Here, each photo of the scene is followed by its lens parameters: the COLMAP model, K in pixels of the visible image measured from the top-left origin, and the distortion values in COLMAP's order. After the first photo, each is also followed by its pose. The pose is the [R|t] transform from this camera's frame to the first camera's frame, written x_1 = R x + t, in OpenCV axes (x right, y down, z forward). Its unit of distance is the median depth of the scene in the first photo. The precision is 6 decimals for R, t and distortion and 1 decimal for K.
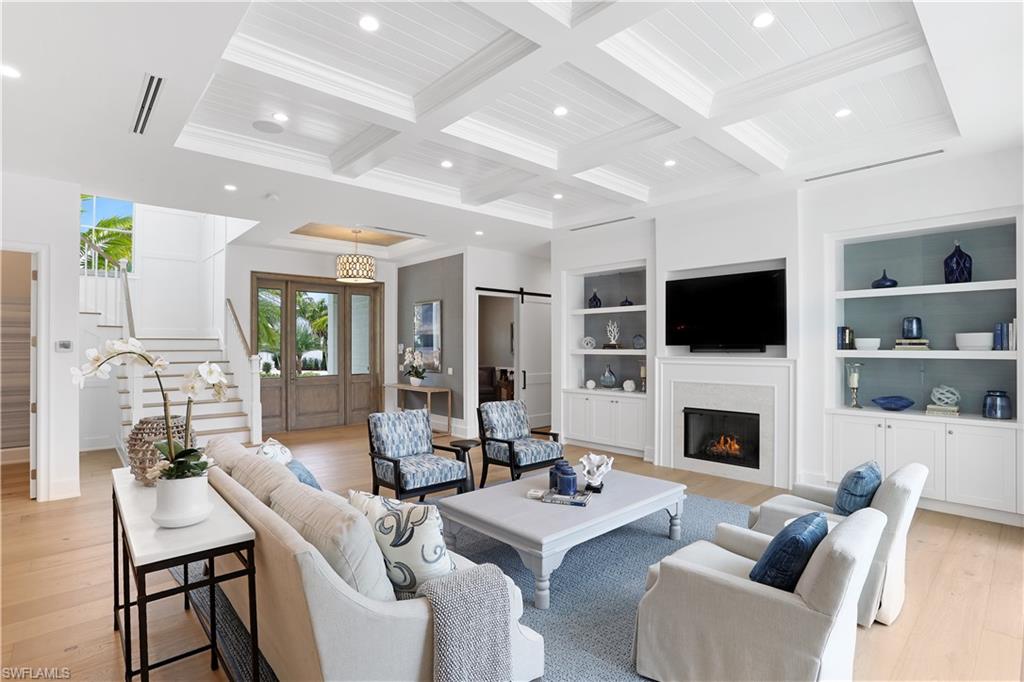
lens RADIAL K [[499.7, 0, 515.6], [0, 499.7, 344.0], [0, 0, 1]] dist [-0.028258, -0.000282]
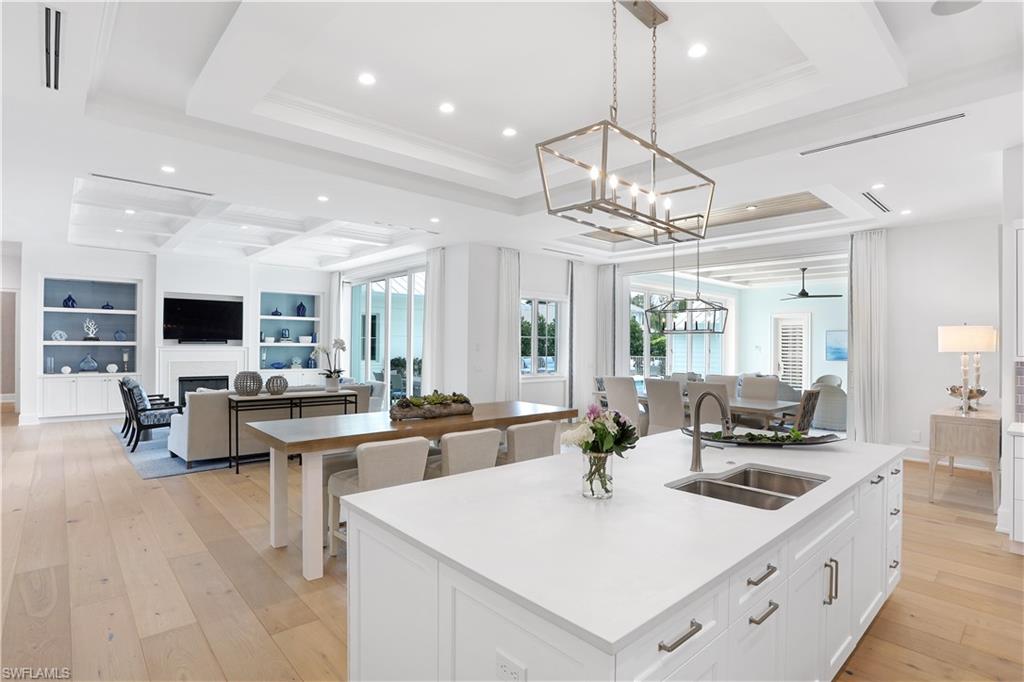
lens RADIAL K [[499.7, 0, 513.7], [0, 499.7, 343.0], [0, 0, 1]] dist [-0.028258, -0.000282]
pose [[0.002485, 0.010765, 0.999939, -1.406934], [-0.007059, 0.999917, -0.010748, 0.027600], [-0.999972, -0.007032, 0.002561, -0.111798]]
